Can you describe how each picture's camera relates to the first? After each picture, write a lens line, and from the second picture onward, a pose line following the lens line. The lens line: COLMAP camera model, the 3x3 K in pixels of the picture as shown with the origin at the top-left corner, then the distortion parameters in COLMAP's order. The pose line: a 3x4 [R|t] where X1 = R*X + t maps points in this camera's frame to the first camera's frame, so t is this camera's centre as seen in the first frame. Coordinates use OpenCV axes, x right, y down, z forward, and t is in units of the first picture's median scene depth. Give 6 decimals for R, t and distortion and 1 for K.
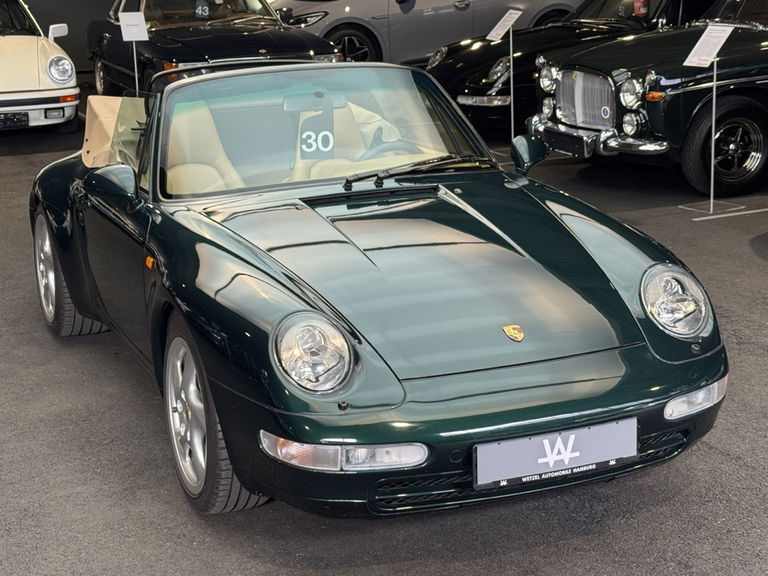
lens RADIAL K [[1385.0, 0, 404.0], [0, 1385.0, 296.4], [0, 0, 1]] dist [0.116922, 0.000000]
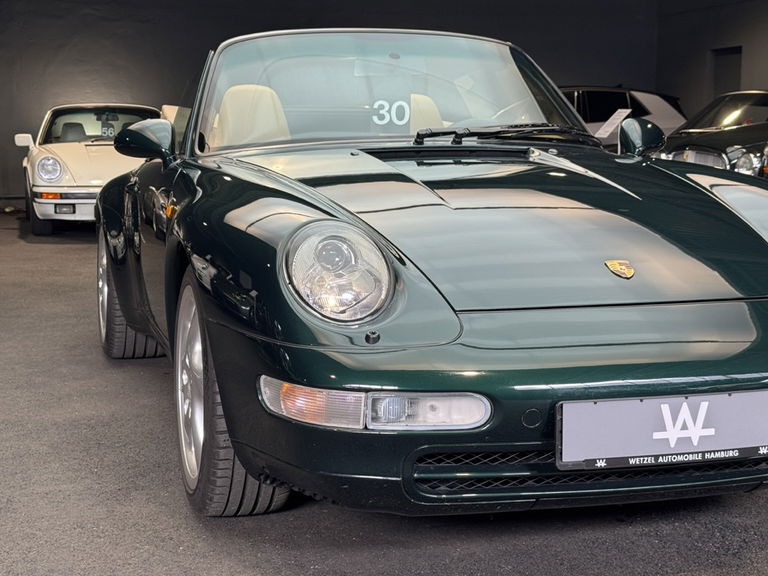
lens RADIAL K [[1208.5, 0, 388.4], [0, 1208.5, 294.7], [0, 0, 1]] dist [0.121021, 0.000000]
pose [[0.993583, 0.033569, -0.108011, 0.026149], [-0.046823, 0.991349, -0.122615, 0.115733], [0.102960, 0.126886, 0.986559, 0.343704]]
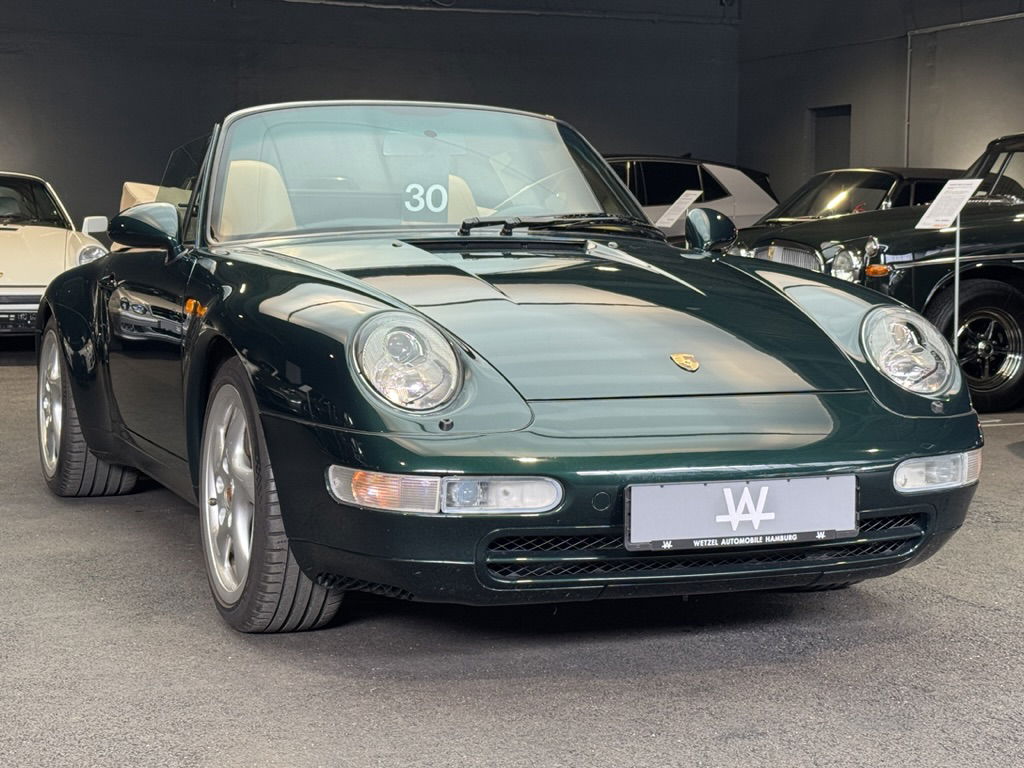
lens RADIAL K [[1846.7, 0, 519.7], [0, 1846.7, 396.4], [0, 0, 1]] dist [0.116922, 0.000000]
pose [[0.999398, 0.031952, -0.013487, 0.005858], [-0.033708, 0.986403, -0.160854, 0.190256], [0.008164, 0.161211, 0.986886, 0.046822]]
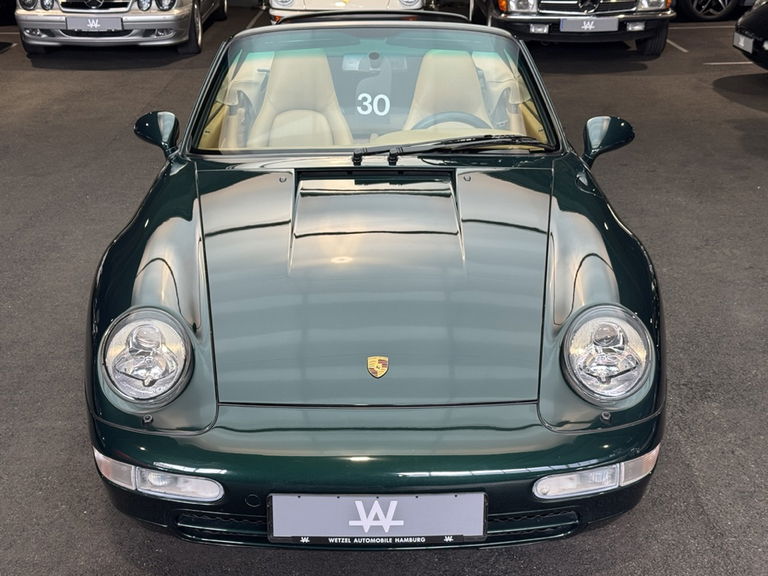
lens RADIAL K [[1174.3, 0, 389.4], [0, 1174.3, 287.3], [0, 0, 1]] dist [0.124433, 0.000000]
pose [[0.923660, 0.150992, -0.352213, 0.319672], [-0.117837, 0.986482, 0.113877, -0.101703], [0.364646, -0.063680, 0.928966, 0.298404]]
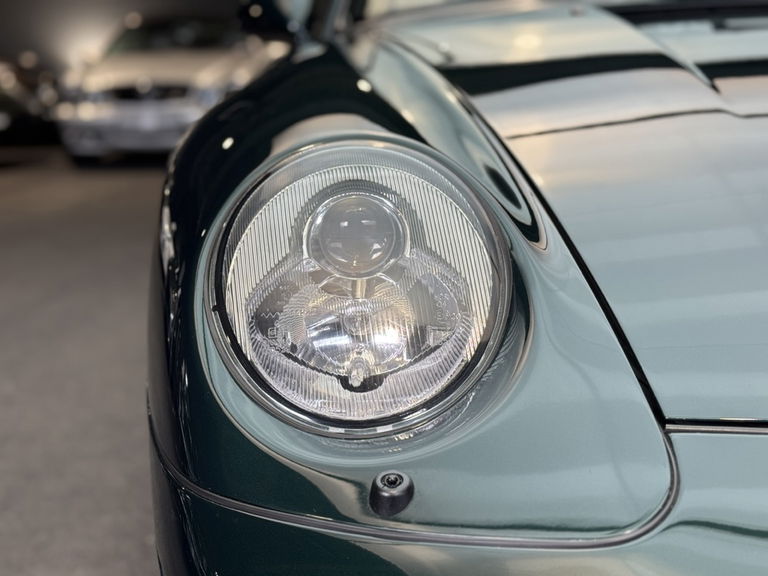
lens RADIAL K [[1148.7, 0, 378.4], [0, 1148.7, 289.4], [0, 0, 1]] dist [0.102406, 0.000000]
pose [[0.910744, 0.086569, -0.403796, 0.026663], [-0.108577, 0.993577, -0.031879, 0.044226], [0.398443, 0.072876, 0.914293, 0.716957]]
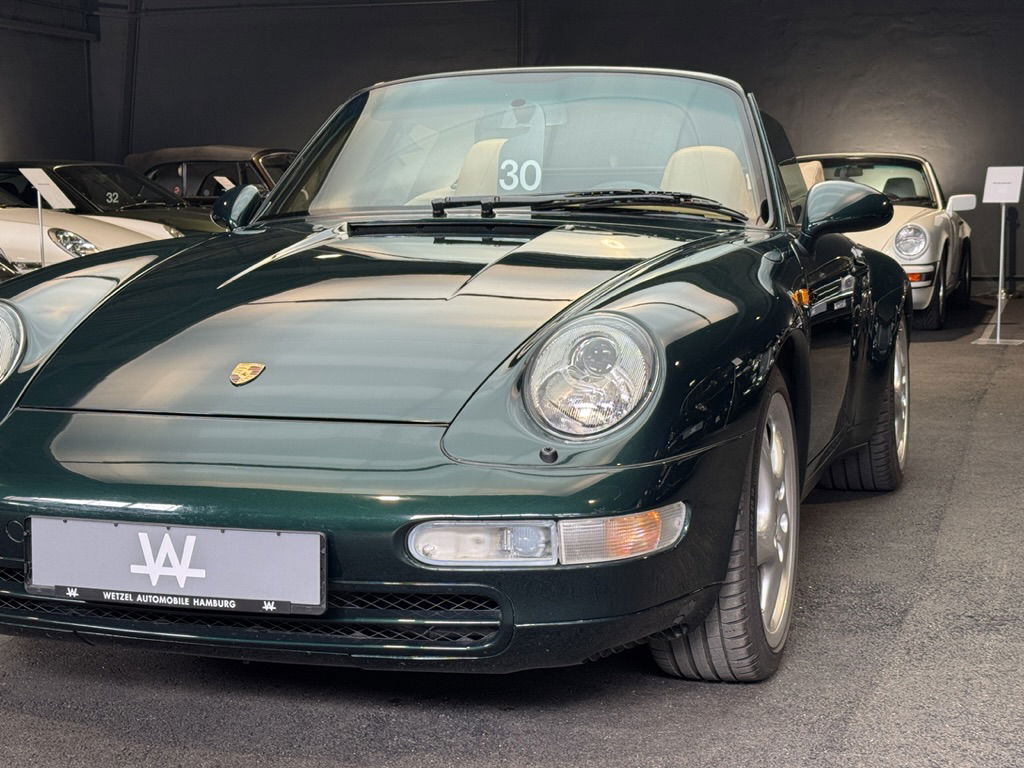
lens RADIAL K [[1708.1, 0, 529.8], [0, 1708.1, 411.5], [0, 0, 1]] dist [0.124007, 0.000000]
pose [[0.762719, 0.101724, -0.638680, 0.602797], [-0.178935, 0.982194, -0.057250, 0.058735], [0.621484, 0.157948, 0.767340, 0.486256]]
